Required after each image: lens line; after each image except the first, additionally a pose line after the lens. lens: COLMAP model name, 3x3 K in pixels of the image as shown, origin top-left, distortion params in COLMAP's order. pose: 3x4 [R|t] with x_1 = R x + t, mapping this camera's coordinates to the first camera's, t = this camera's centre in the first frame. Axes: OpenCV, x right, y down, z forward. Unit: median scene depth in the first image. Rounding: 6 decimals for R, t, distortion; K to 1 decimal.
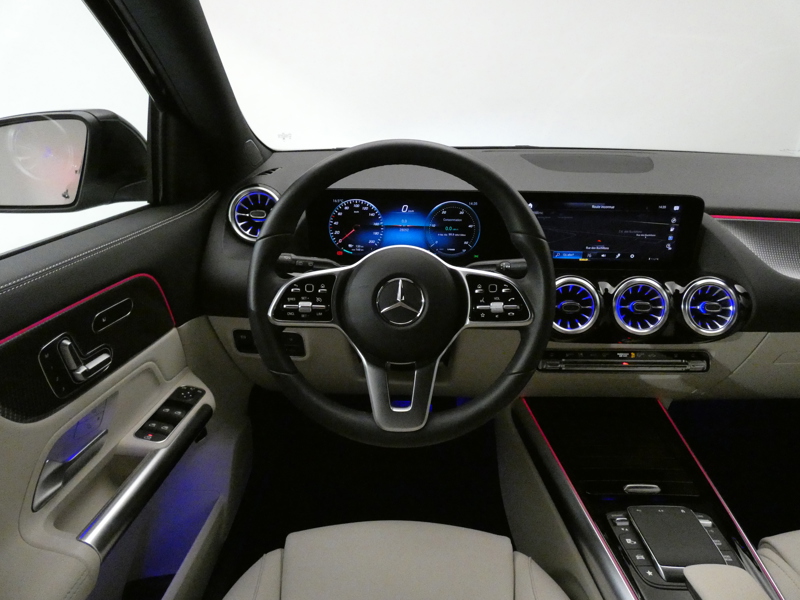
lens RADIAL K [[468.0, 0, 400.0], [0, 468.0, 300.0], [0, 0, 1]] dist [-0.005389, -0.001895]
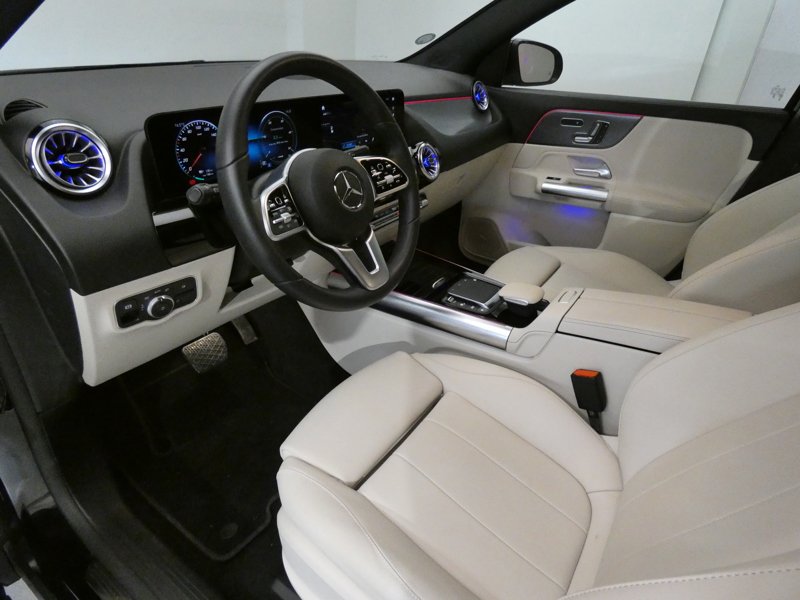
lens RADIAL K [[493.4, 0, 400.0], [0, 493.4, 300.0], [0, 0, 1]] dist [-0.029409, -0.000575]
pose [[0.545495, -0.390665, 0.741496, -0.782535], [0.286887, 0.918310, 0.272768, -0.035627], [-0.787484, 0.063932, 0.613010, 0.098425]]
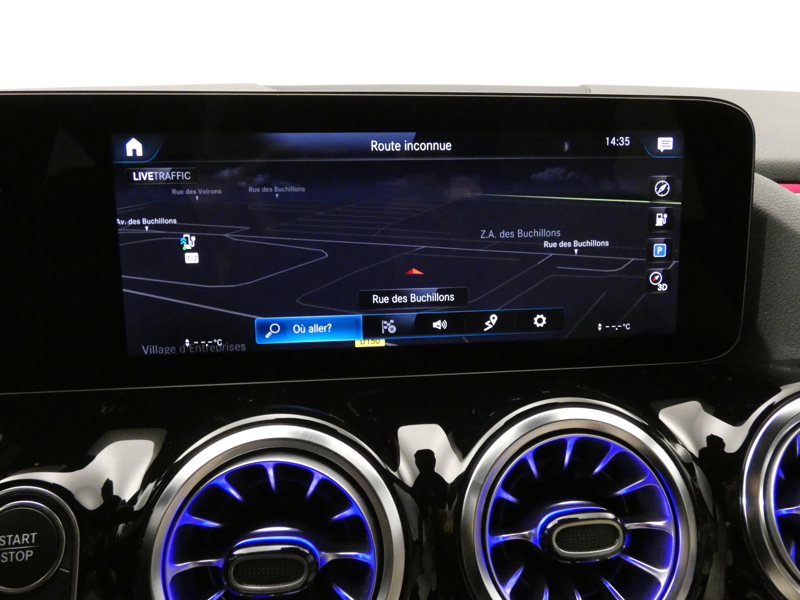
lens RADIAL K [[626.2, 0, 400.0], [0, 626.2, 300.0], [0, 0, 1]] dist [0.003358, -0.000379]
pose [[0.989564, -0.047637, 0.135988, 0.387132], [0.070264, 0.983488, -0.166779, -0.052590], [-0.125798, 0.174594, 0.976572, 0.683964]]
